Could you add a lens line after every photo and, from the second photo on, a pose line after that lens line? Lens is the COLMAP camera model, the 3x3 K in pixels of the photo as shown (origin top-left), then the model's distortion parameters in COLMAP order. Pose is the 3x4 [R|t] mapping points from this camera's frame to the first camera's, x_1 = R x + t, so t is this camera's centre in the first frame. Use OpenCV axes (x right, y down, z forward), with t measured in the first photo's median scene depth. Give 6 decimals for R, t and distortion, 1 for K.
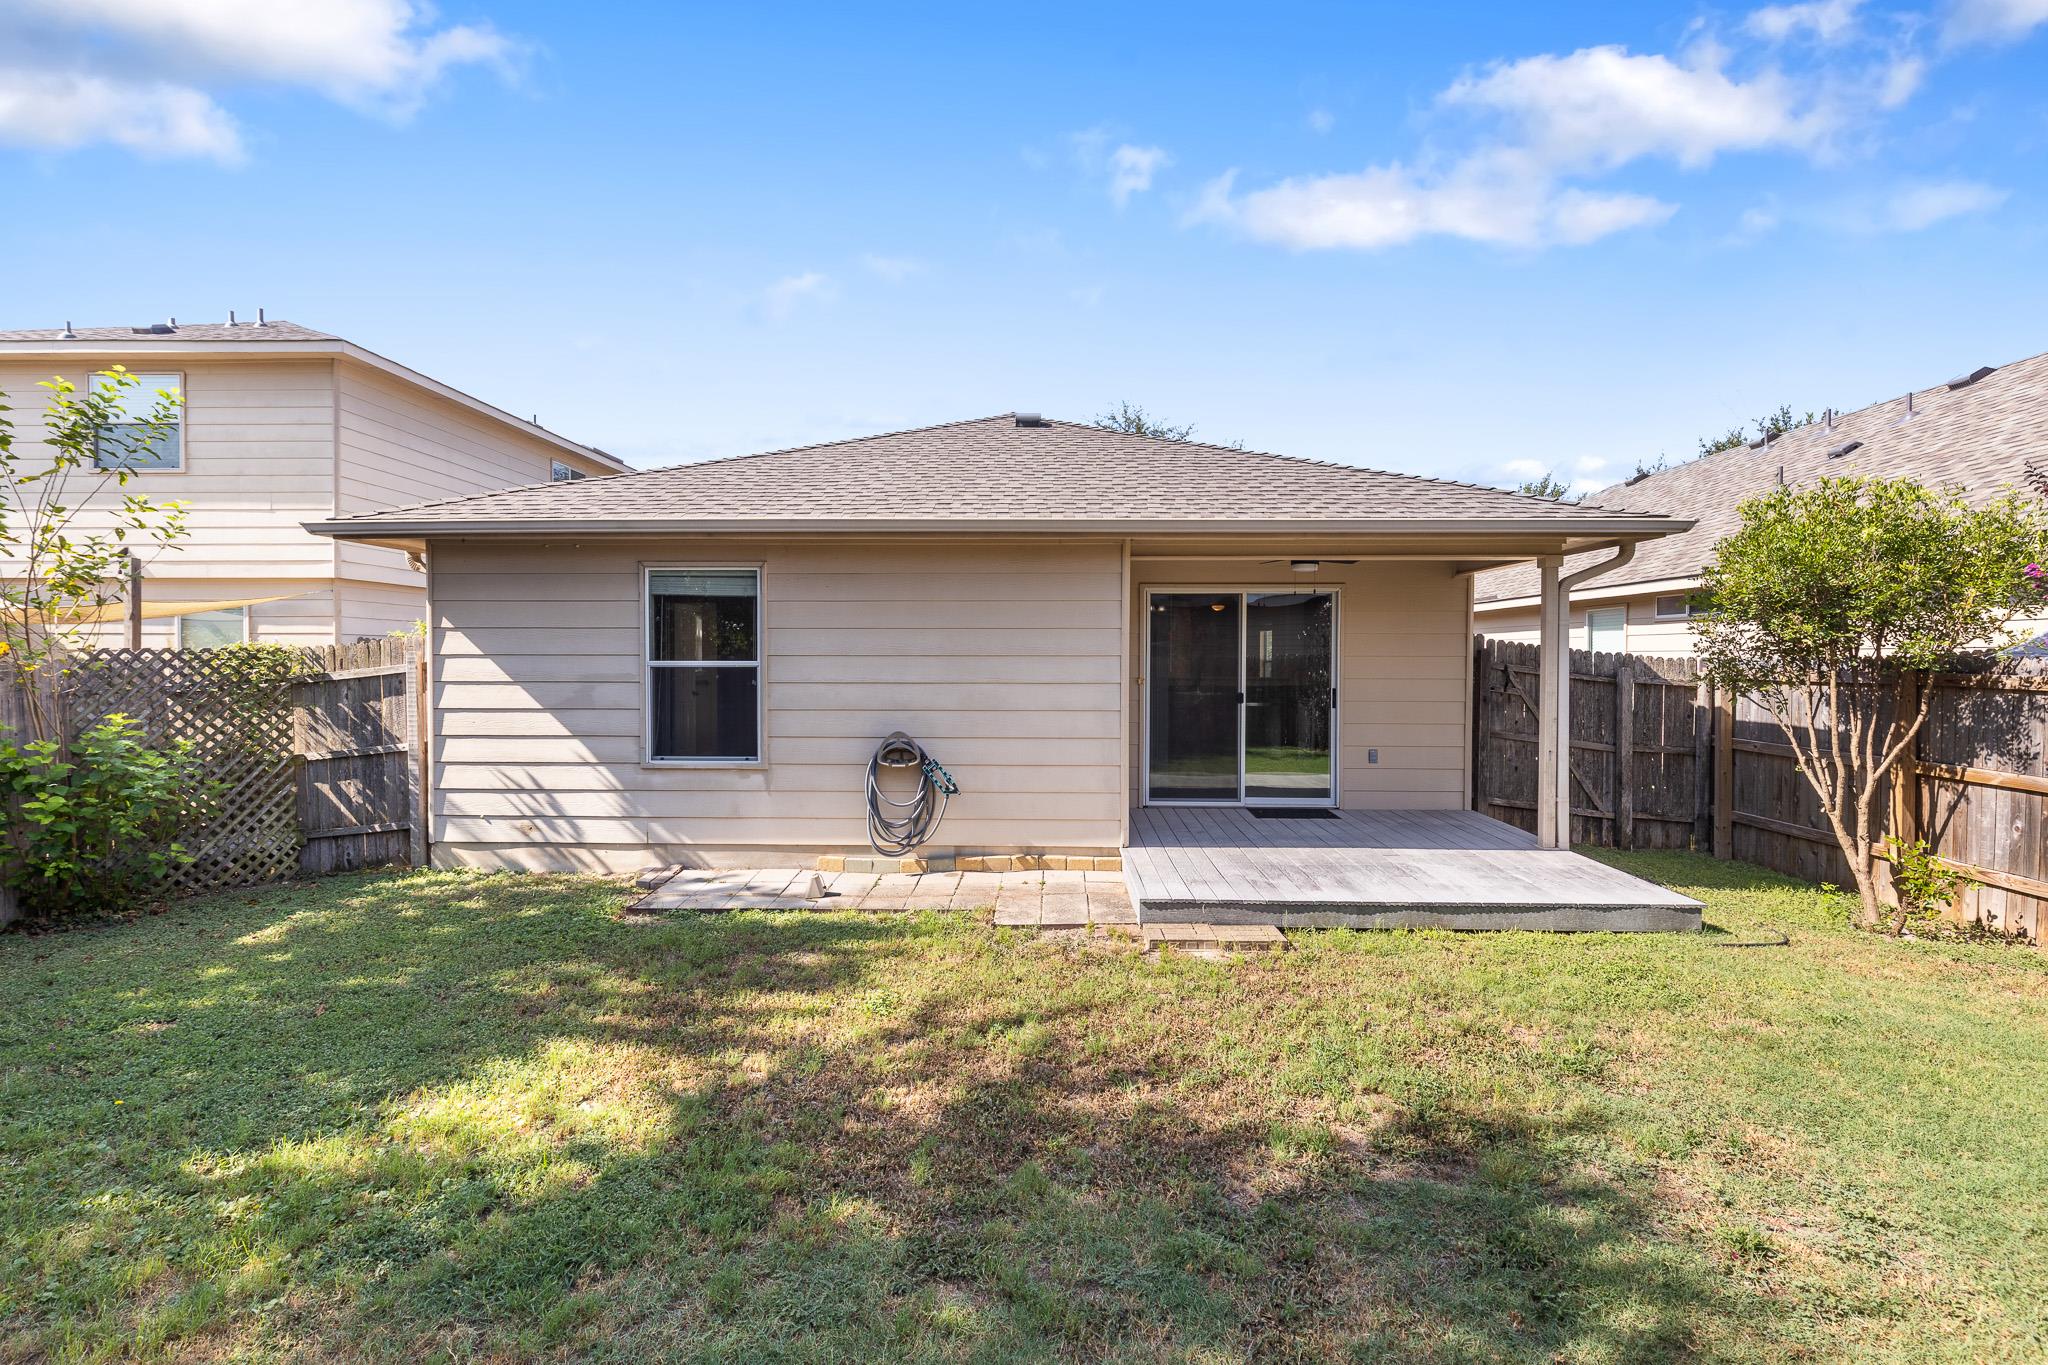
lens RADIAL K [[918.0, 0, 1026.3], [0, 918.0, 677.5], [0, 0, 1]] dist [-0.000790, -0.000738]
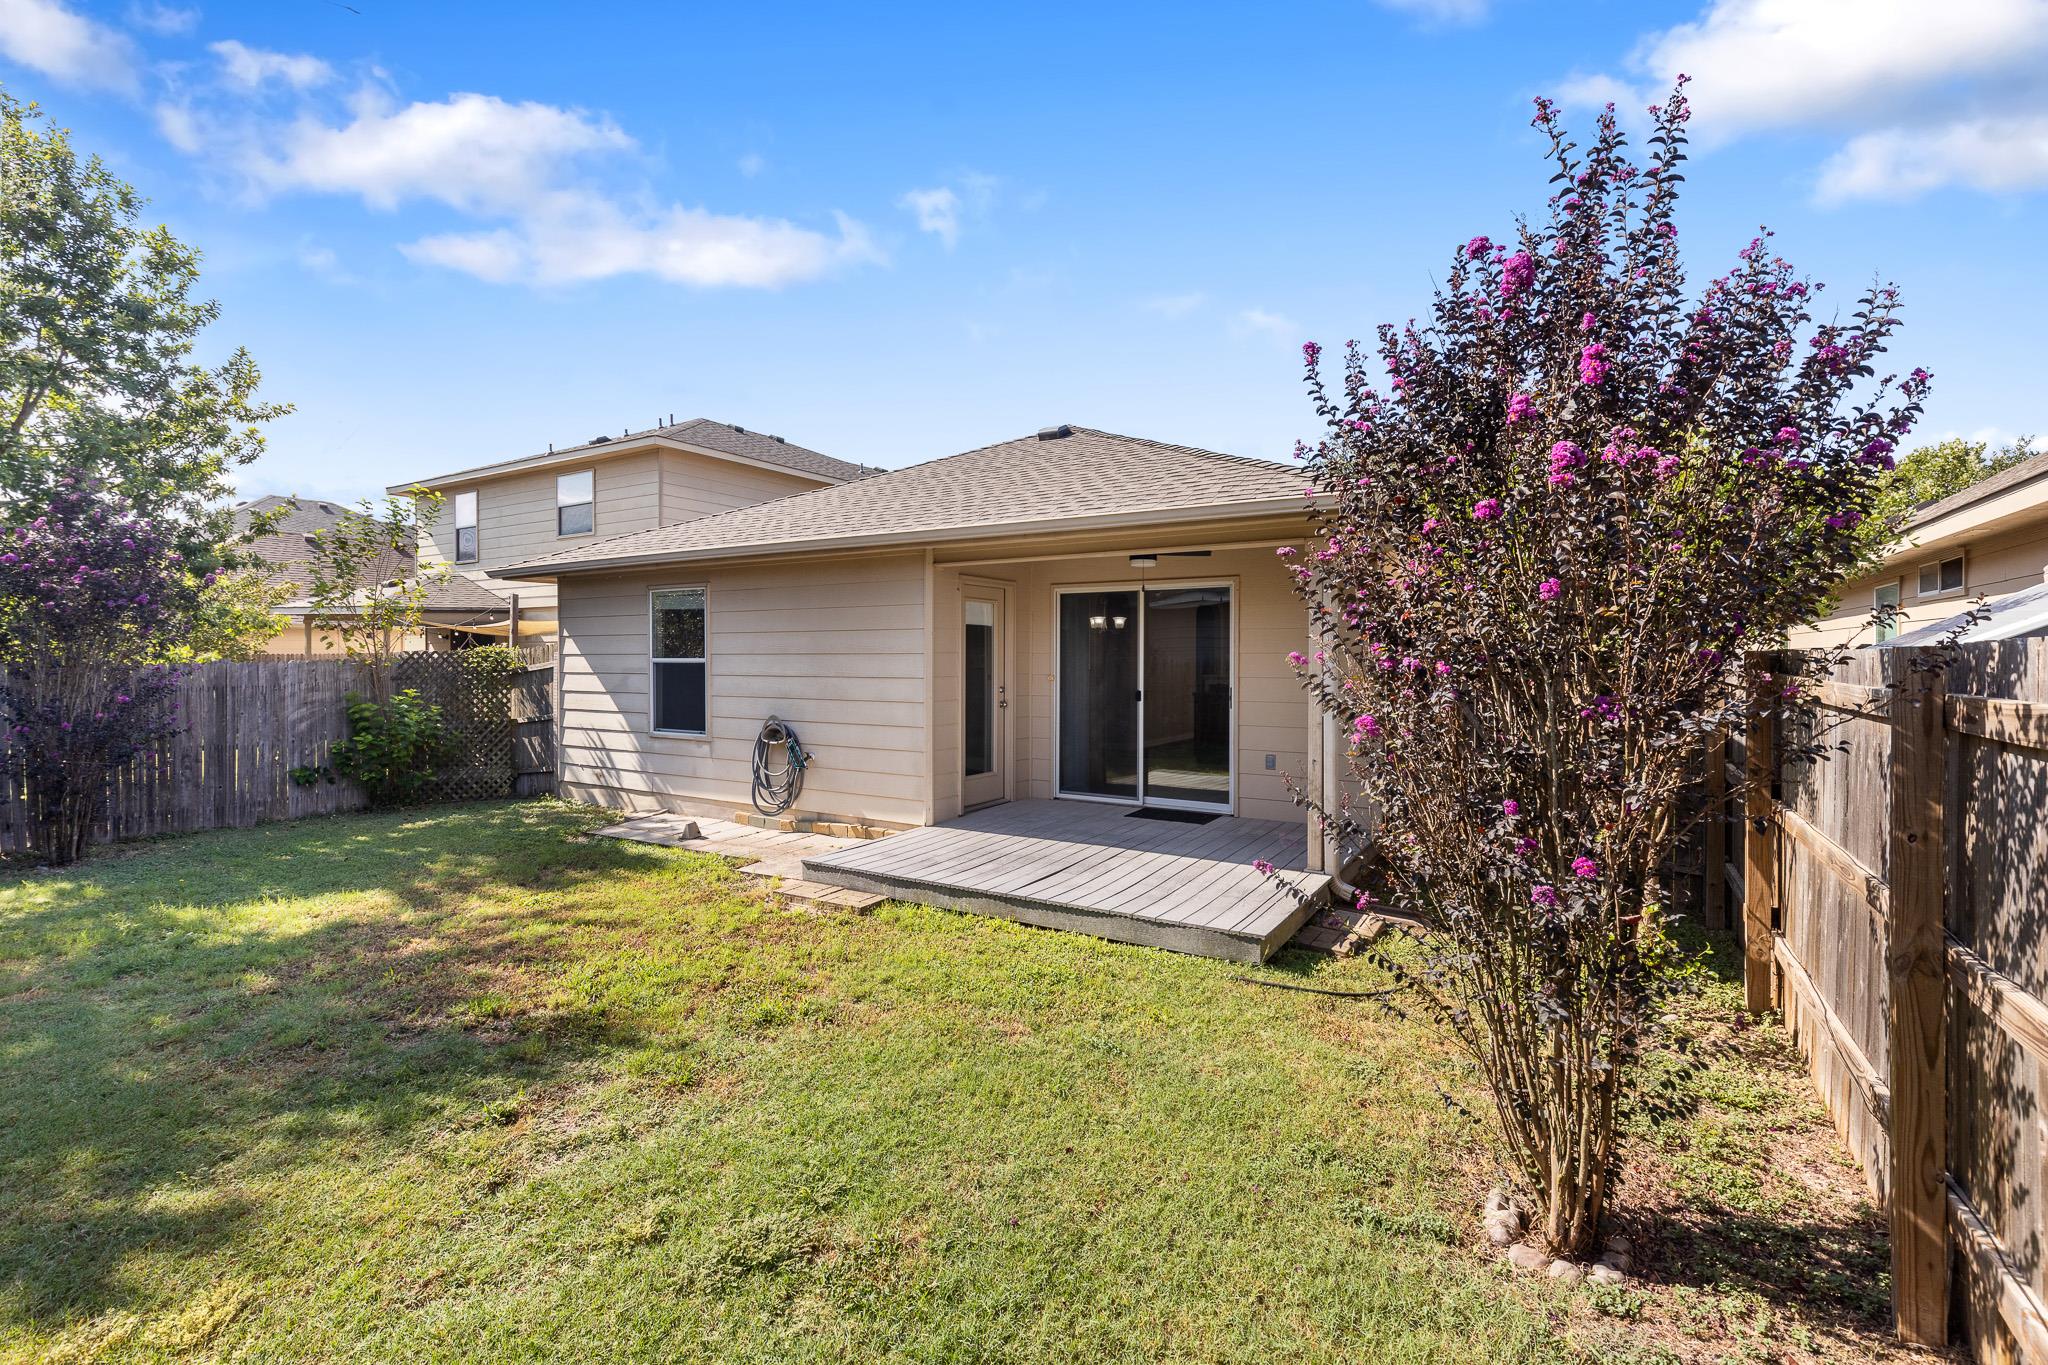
lens RADIAL K [[918.0, 0, 1020.1], [0, 918.0, 672.5], [0, 0, 1]] dist [-0.000790, -0.000738]
pose [[0.859443, 0.006678, -0.511188, 0.755752], [-0.009784, 0.999946, -0.003386, 0.002378], [0.511138, 0.007911, 0.859462, 0.101833]]
